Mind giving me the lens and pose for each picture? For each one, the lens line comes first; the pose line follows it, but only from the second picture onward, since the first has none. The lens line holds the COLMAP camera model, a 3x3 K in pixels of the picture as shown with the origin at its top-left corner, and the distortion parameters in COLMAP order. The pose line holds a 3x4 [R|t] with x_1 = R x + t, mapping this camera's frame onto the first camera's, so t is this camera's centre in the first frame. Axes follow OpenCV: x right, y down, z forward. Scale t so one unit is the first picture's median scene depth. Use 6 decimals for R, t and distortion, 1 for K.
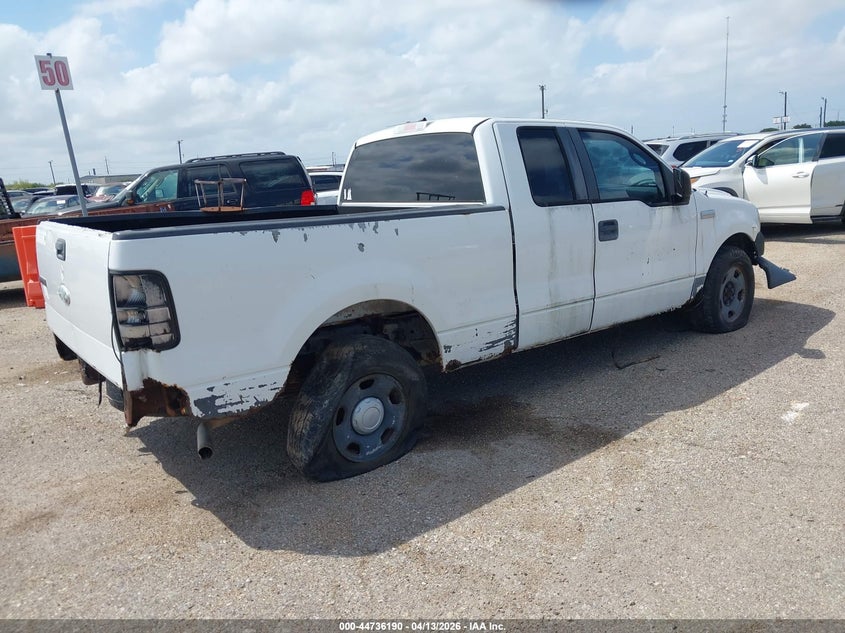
lens RADIAL K [[671.0, 0, 421.5], [0, 671.0, 317.6], [0, 0, 1]] dist [-0.017490, 0.001715]
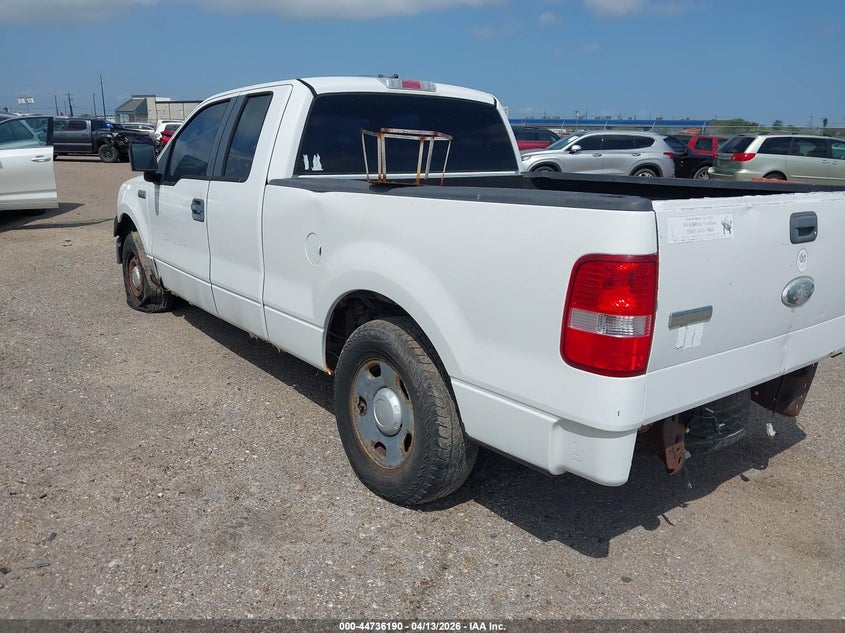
lens RADIAL K [[671.0, 0, 421.0], [0, 671.0, 315.5], [0, 0, 1]] dist [-0.017490, 0.001715]
pose [[0.018328, -0.197709, 0.980089, -0.997839], [0.194179, 0.962294, 0.190488, -0.177224], [-0.980795, 0.186822, 0.056028, 1.095152]]
